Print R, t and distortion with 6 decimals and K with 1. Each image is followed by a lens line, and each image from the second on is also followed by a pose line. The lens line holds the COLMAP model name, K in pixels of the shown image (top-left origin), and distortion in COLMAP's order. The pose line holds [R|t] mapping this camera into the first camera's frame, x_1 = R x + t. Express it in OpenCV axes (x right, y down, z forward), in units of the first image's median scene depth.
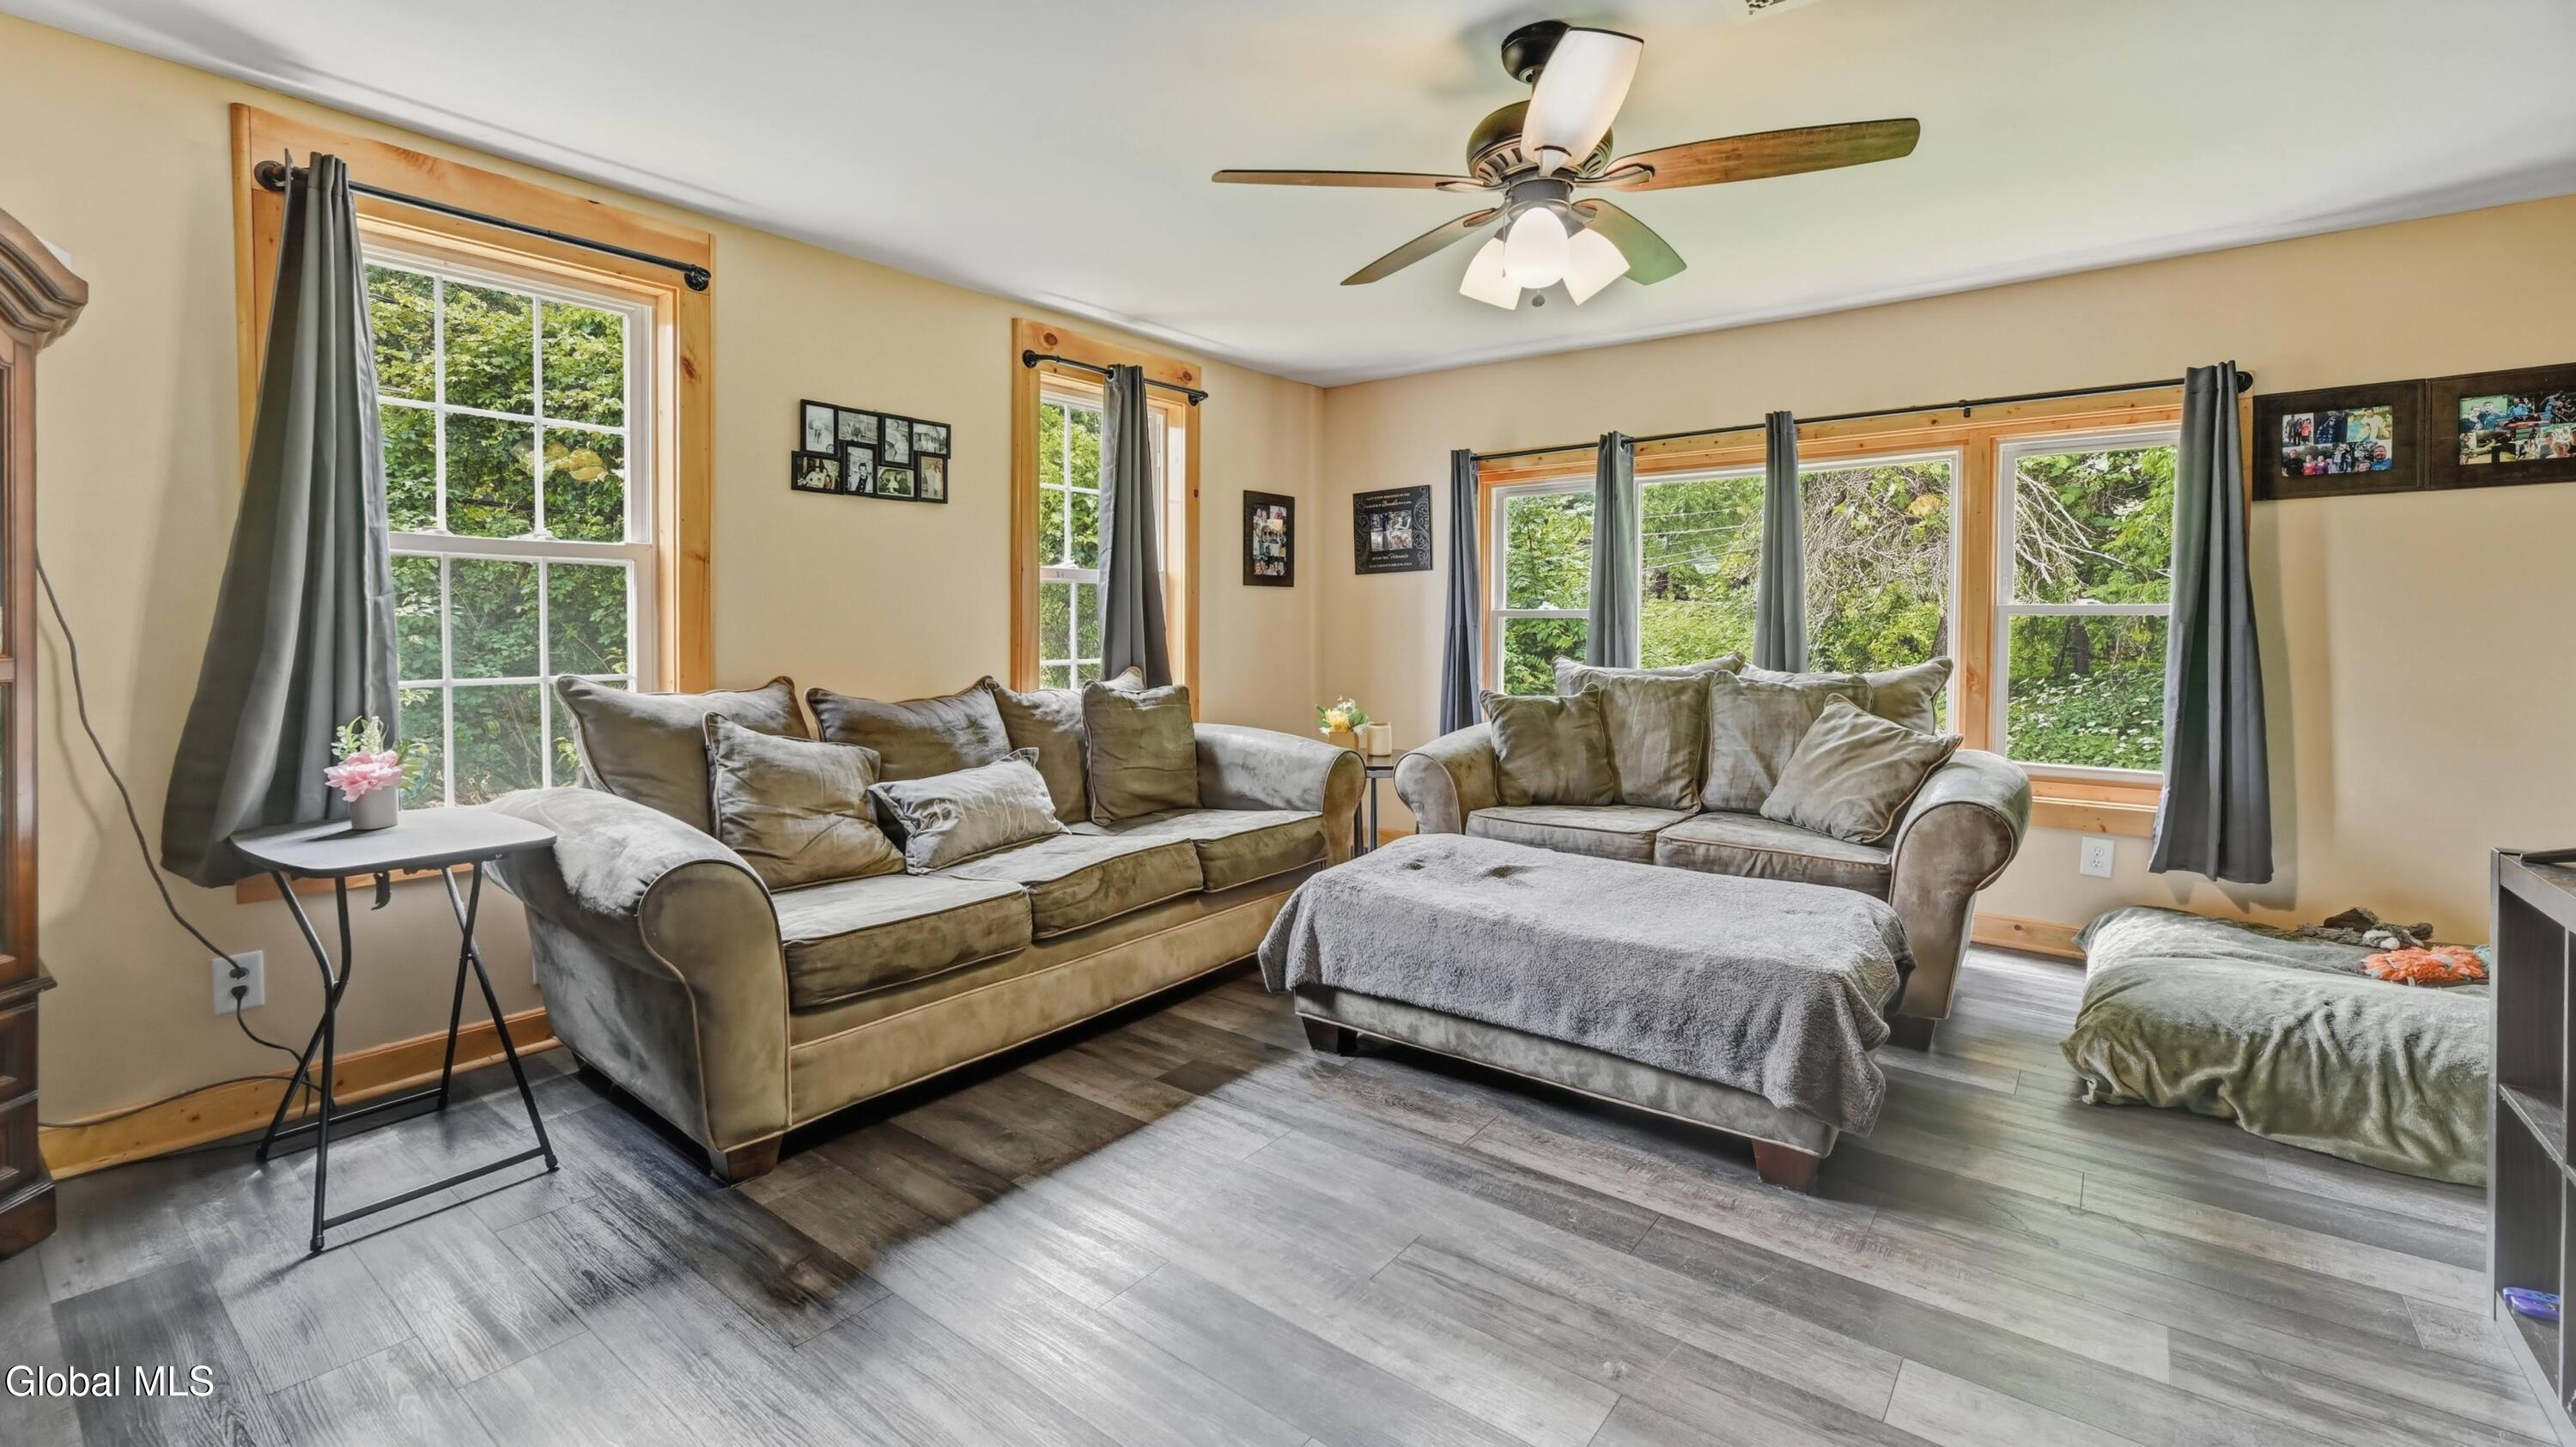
lens RADIAL K [[1084.0, 0, 1287.3], [0, 1084.0, 631.9], [0, 0, 1]] dist [-0.000522, -0.000120]
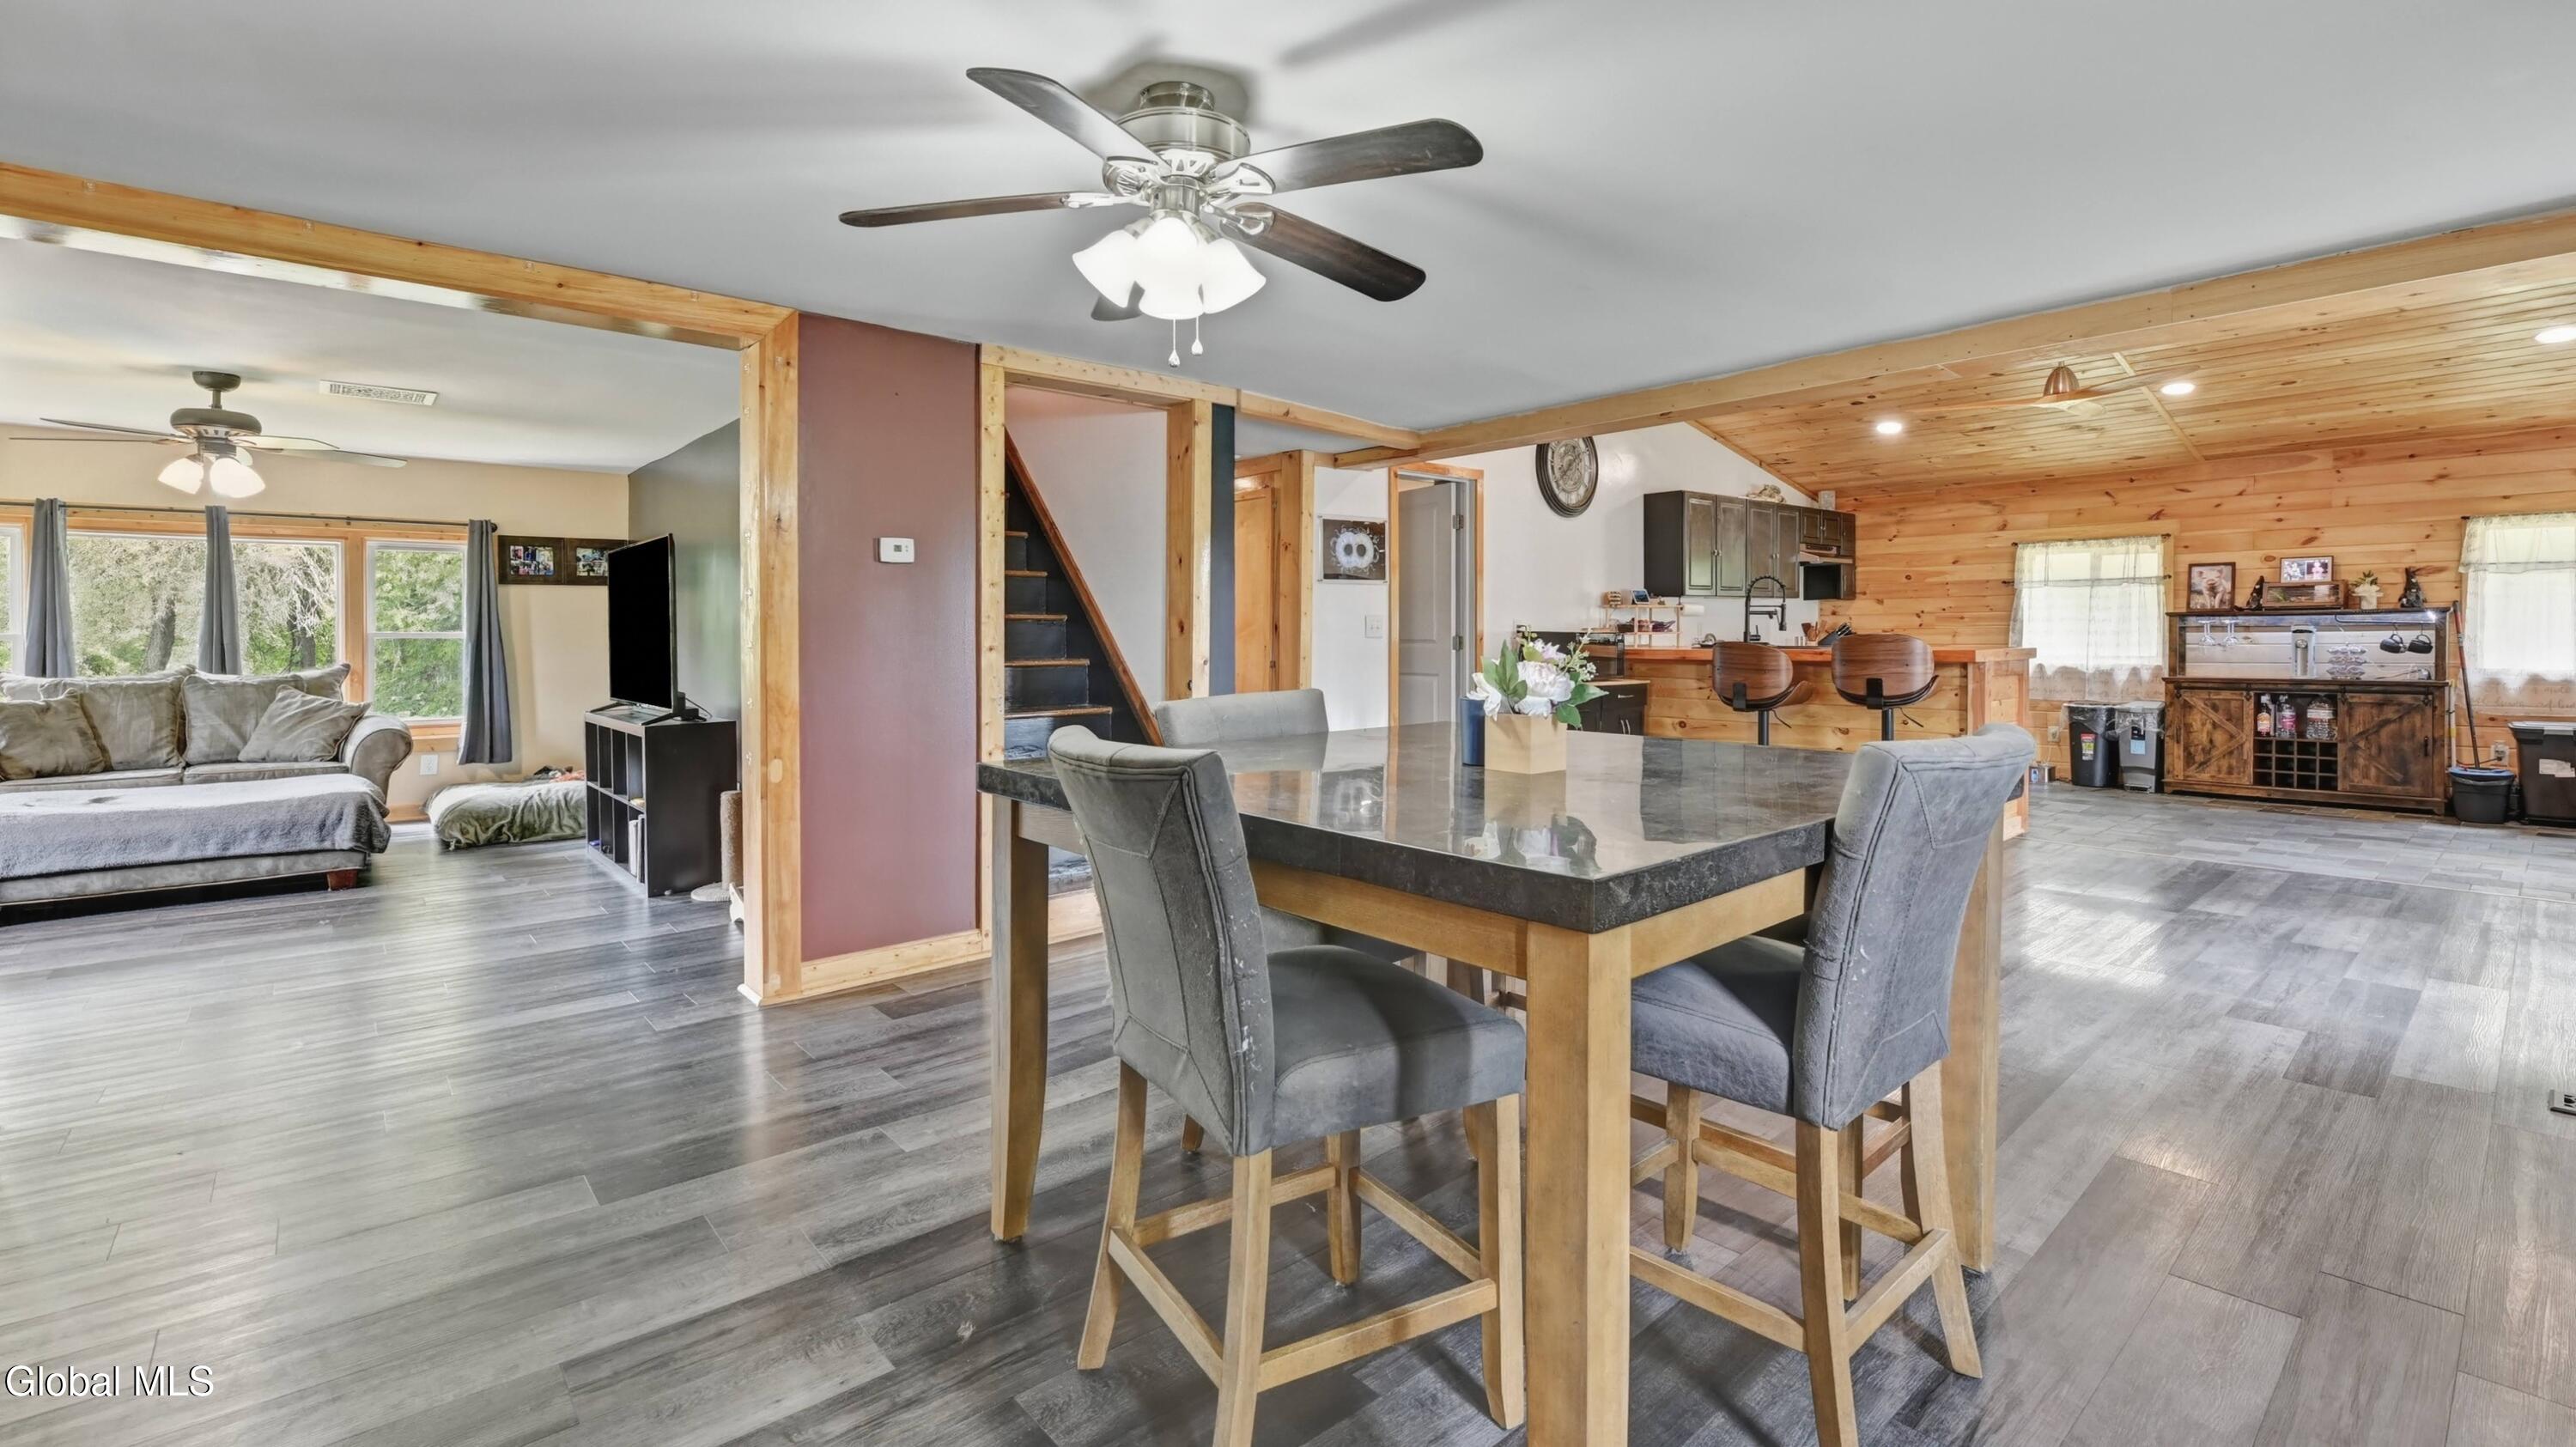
lens RADIAL K [[1105.1, 0, 1276.4], [0, 1105.1, 663.6], [0, 0, 1]] dist [0.000288, 0.000242]
pose [[0.194614, -0.027268, 0.980501, -0.946642], [0.011364, 0.999609, 0.025543, -0.003934], [-0.980814, 0.006171, 0.194848, -0.921973]]
